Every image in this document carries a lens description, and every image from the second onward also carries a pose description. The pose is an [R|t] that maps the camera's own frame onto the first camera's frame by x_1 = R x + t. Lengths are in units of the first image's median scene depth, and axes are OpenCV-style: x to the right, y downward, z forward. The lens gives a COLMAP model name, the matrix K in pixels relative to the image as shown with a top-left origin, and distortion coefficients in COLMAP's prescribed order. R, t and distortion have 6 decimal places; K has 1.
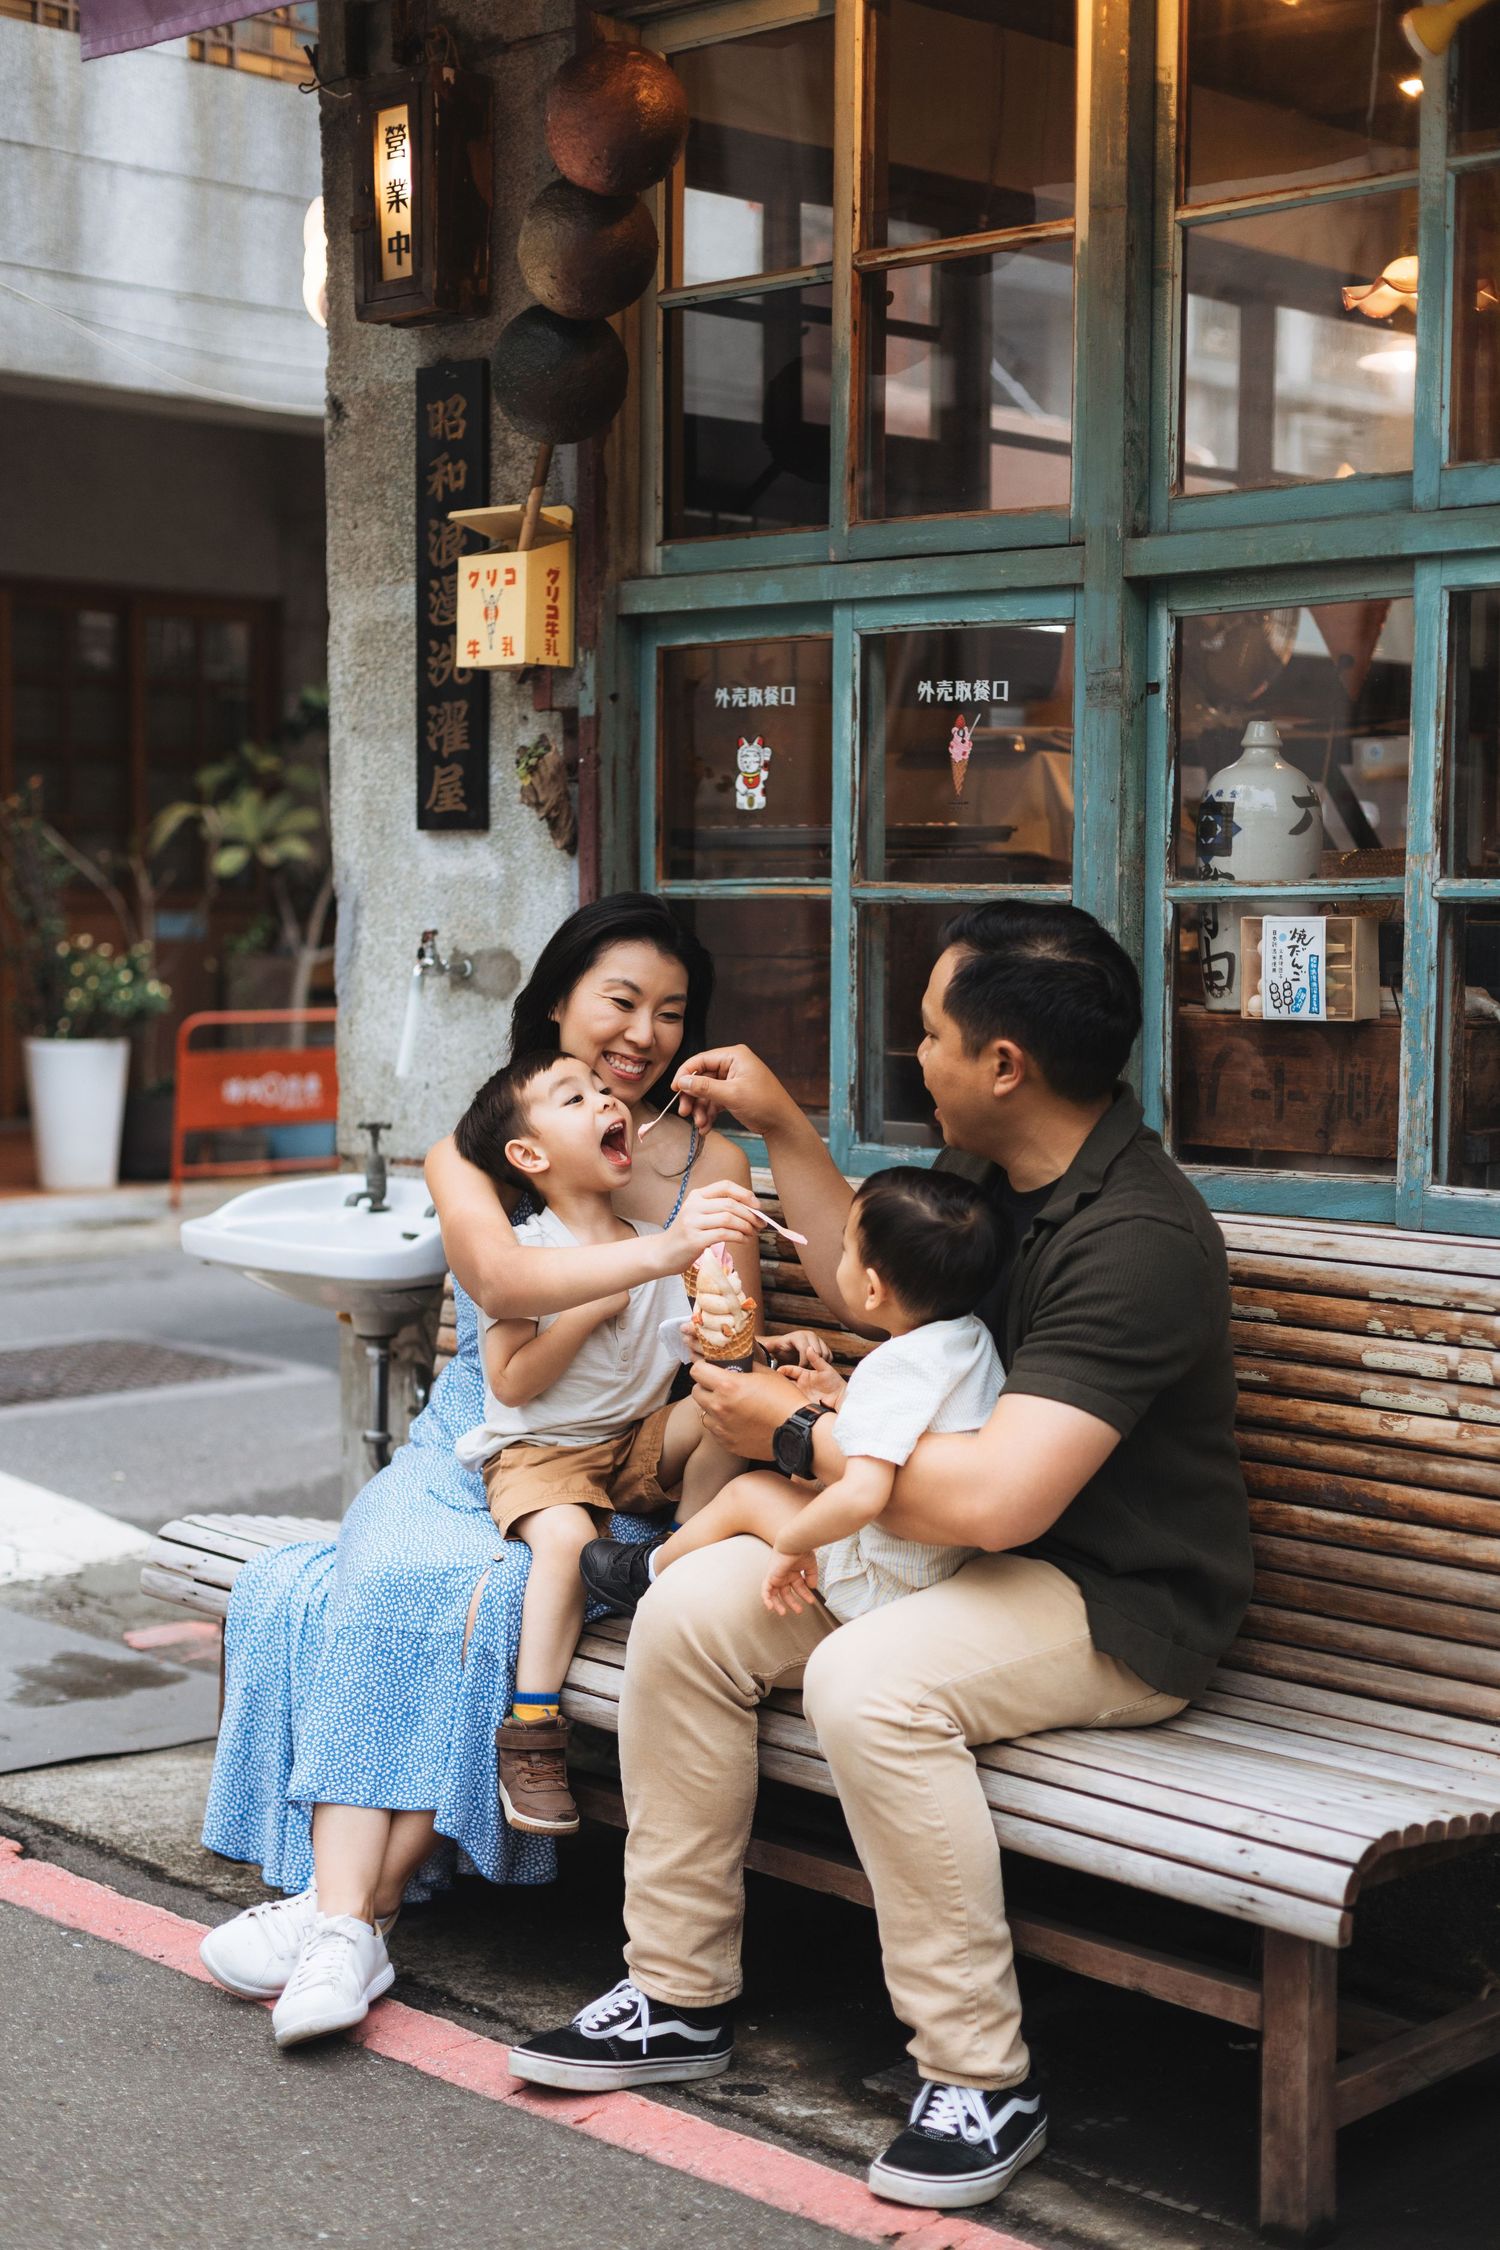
lens RADIAL K [[3232.9, 0, 705.1], [0, 3232.9, 1097.3], [0, 0, 1]] dist [-0.016179, 0.033987]
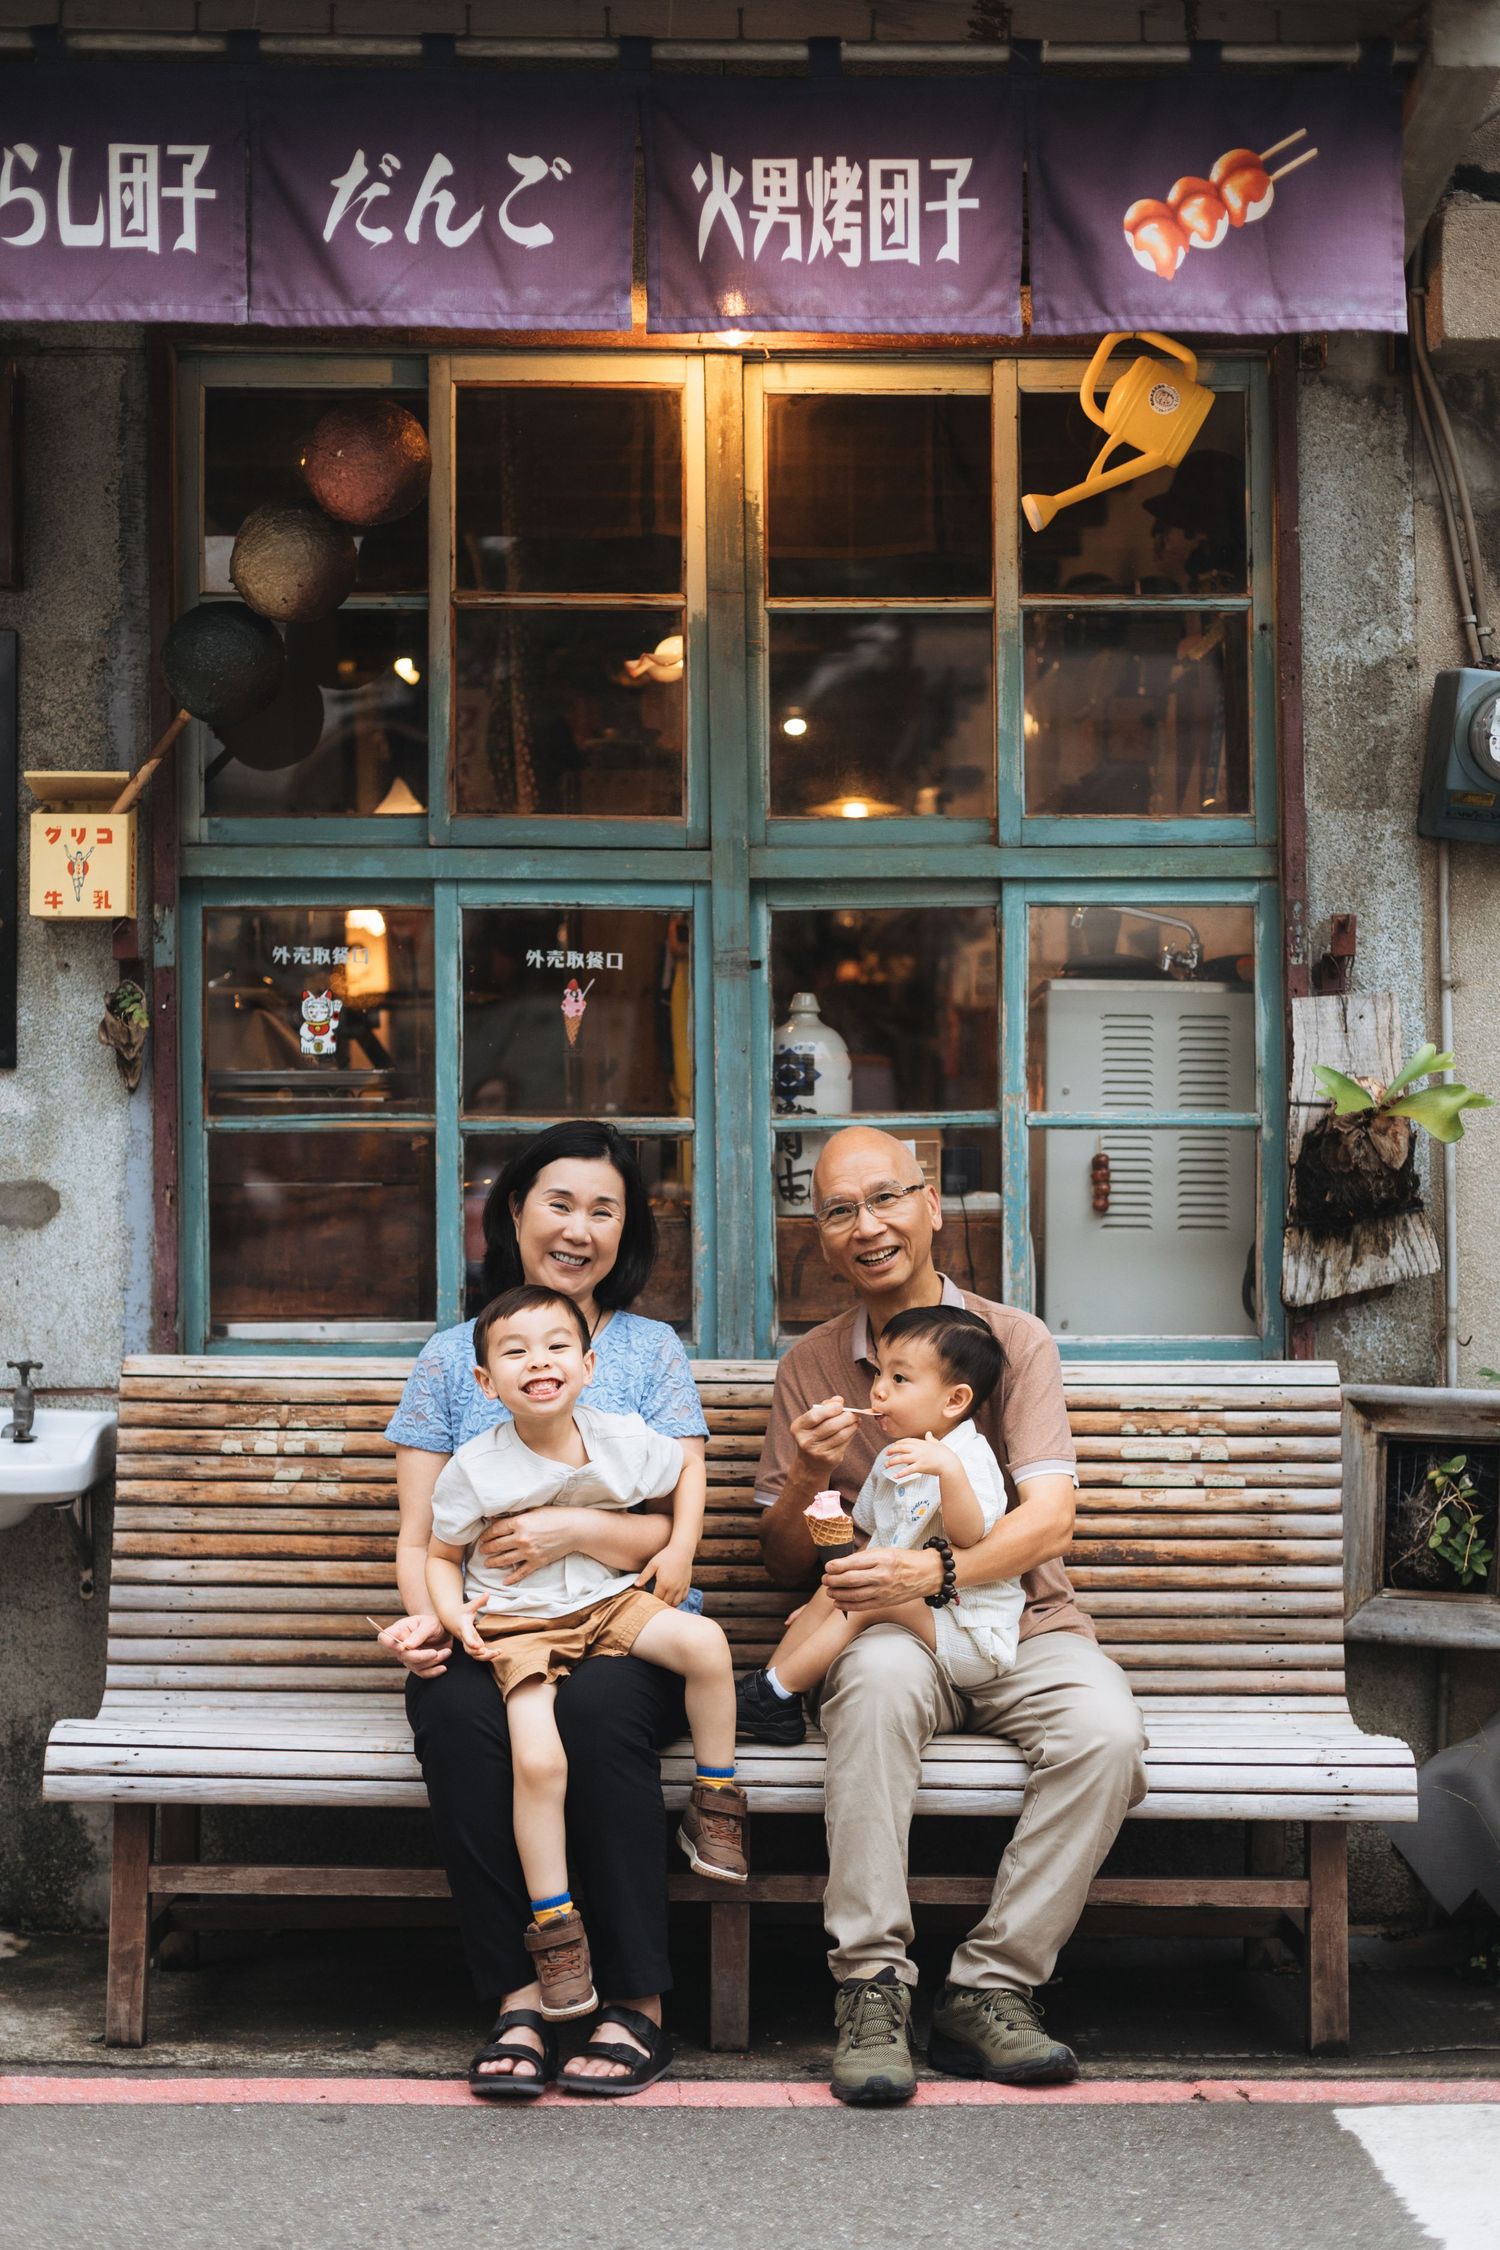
lens RADIAL K [[3232.9, 0, 705.1], [0, 3232.9, 1097.3], [0, 0, 1]] dist [-0.016179, 0.033987]
pose [[0.710409, 0.010097, 0.703717, -0.750813], [0.050453, 0.996594, -0.065232, 0.008233], [-0.701978, 0.081846, 0.707480, 0.106811]]
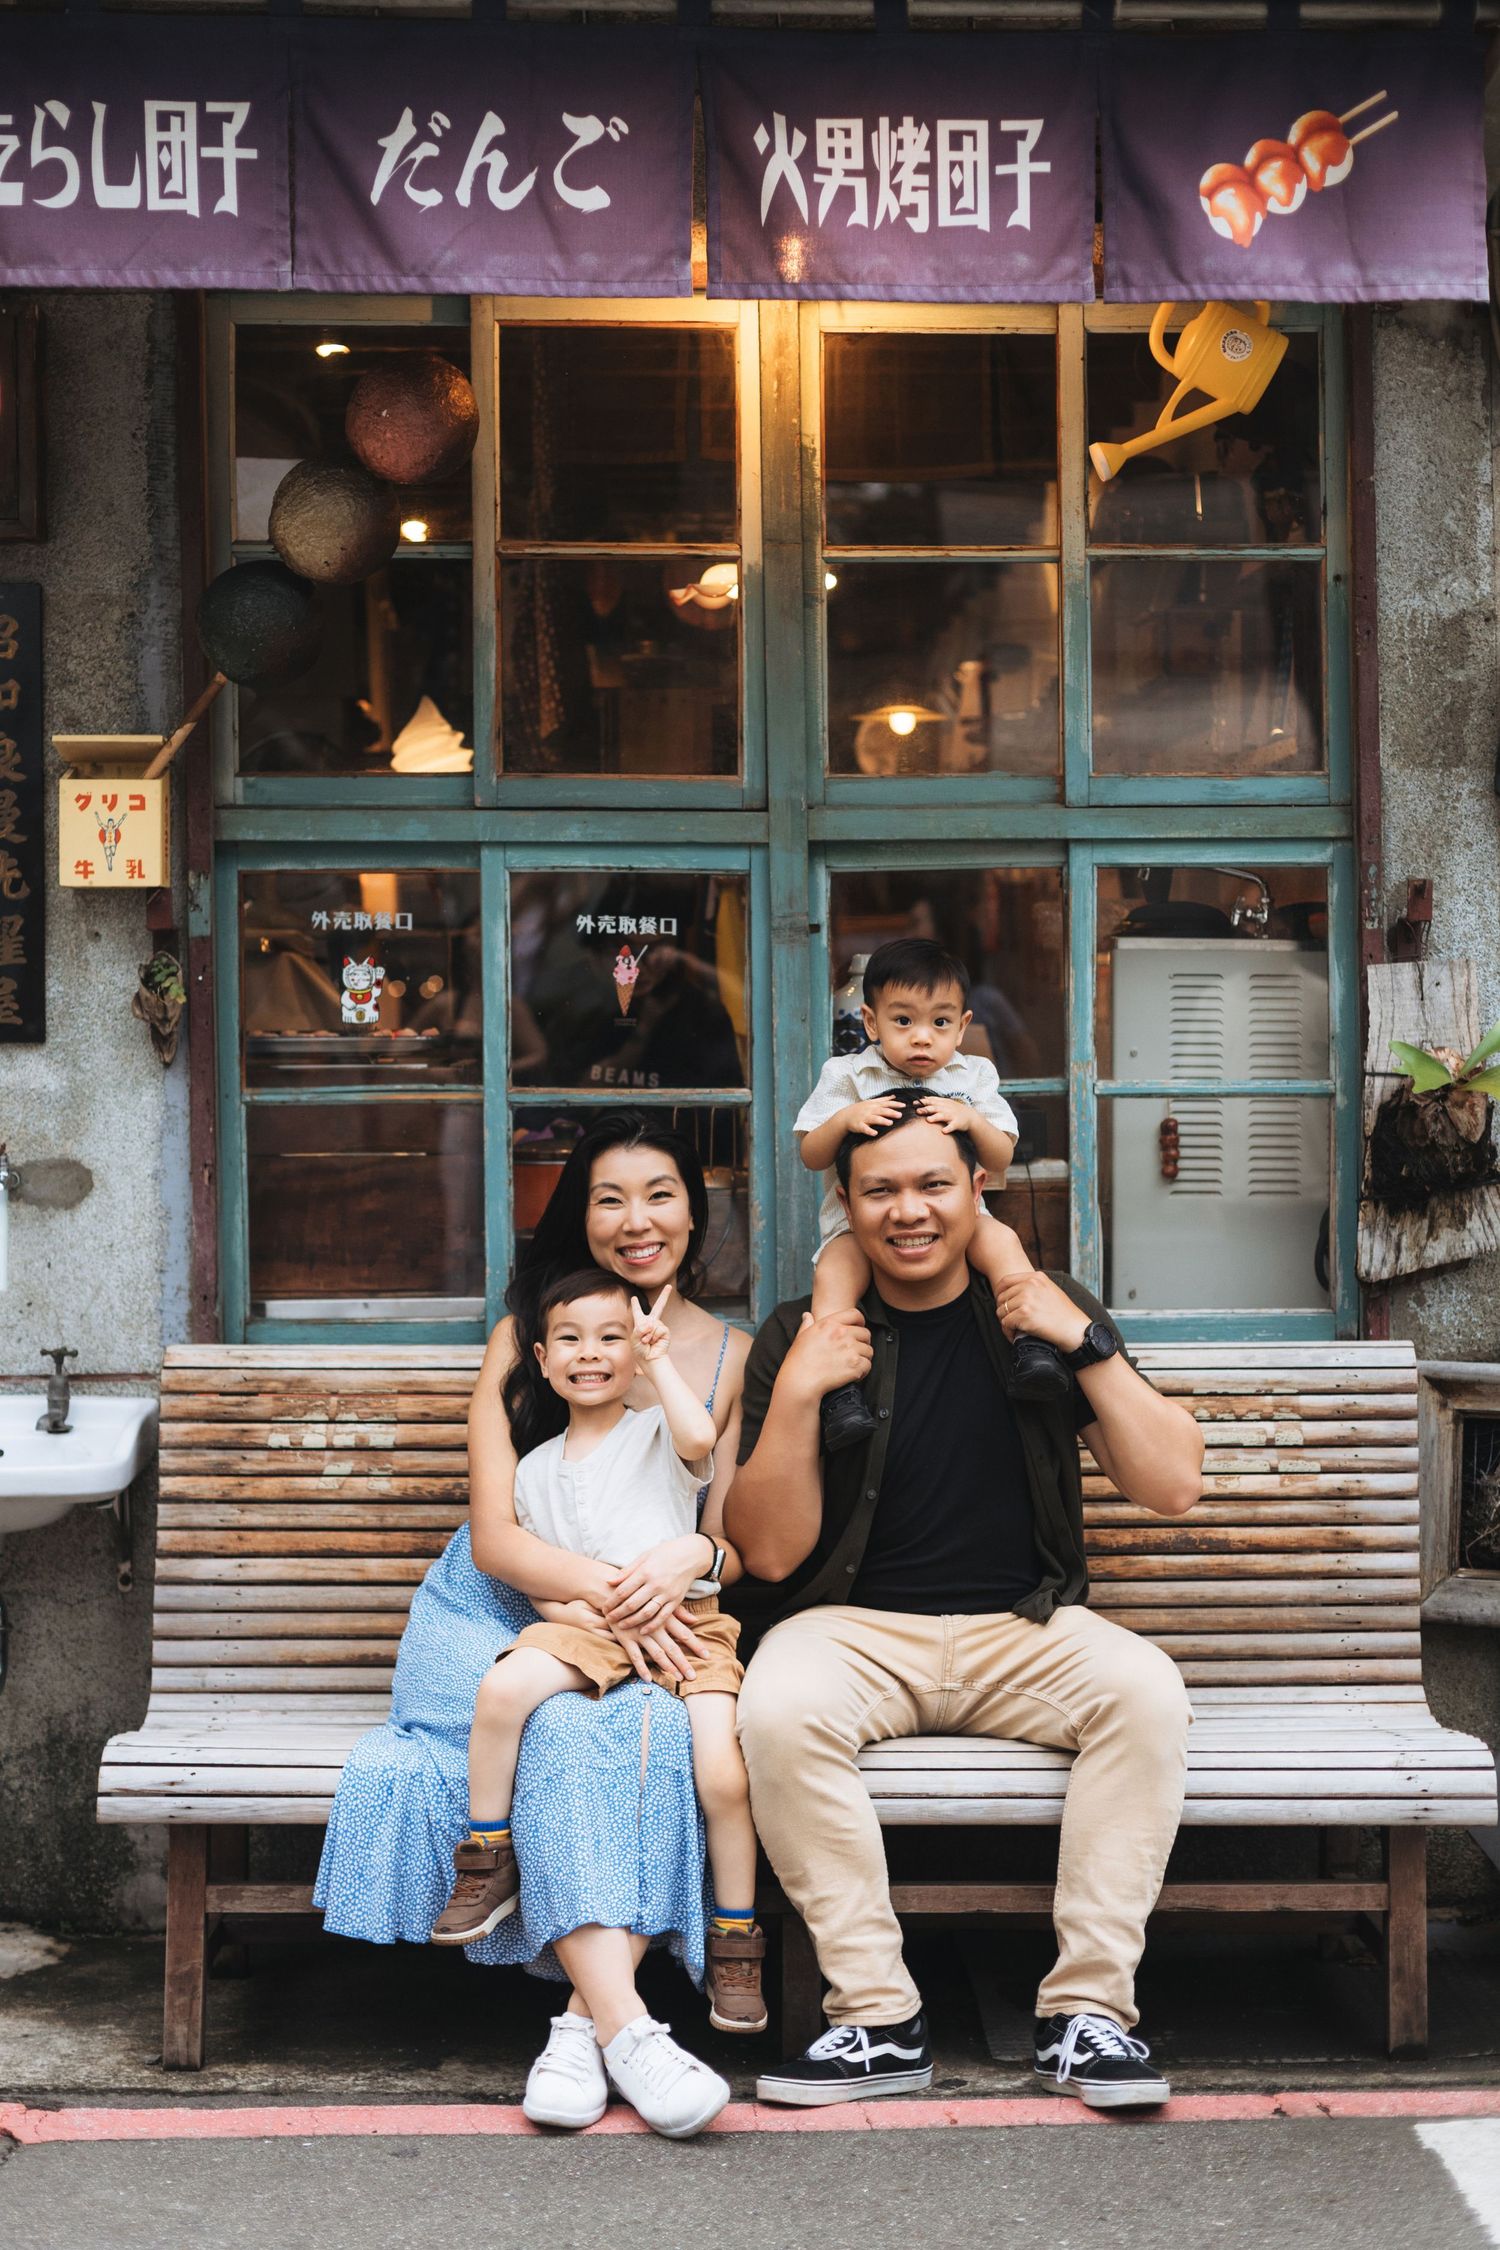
lens RADIAL K [[3503.0, 0, 837.7], [0, 3503.0, 1008.4], [0, 0, 1]] dist [-0.022131, 0.097736]
pose [[0.683185, -0.015659, 0.730078, -0.806589], [0.056519, 0.997905, -0.031485, -0.051445], [-0.728055, 0.062773, 0.682638, 0.076378]]
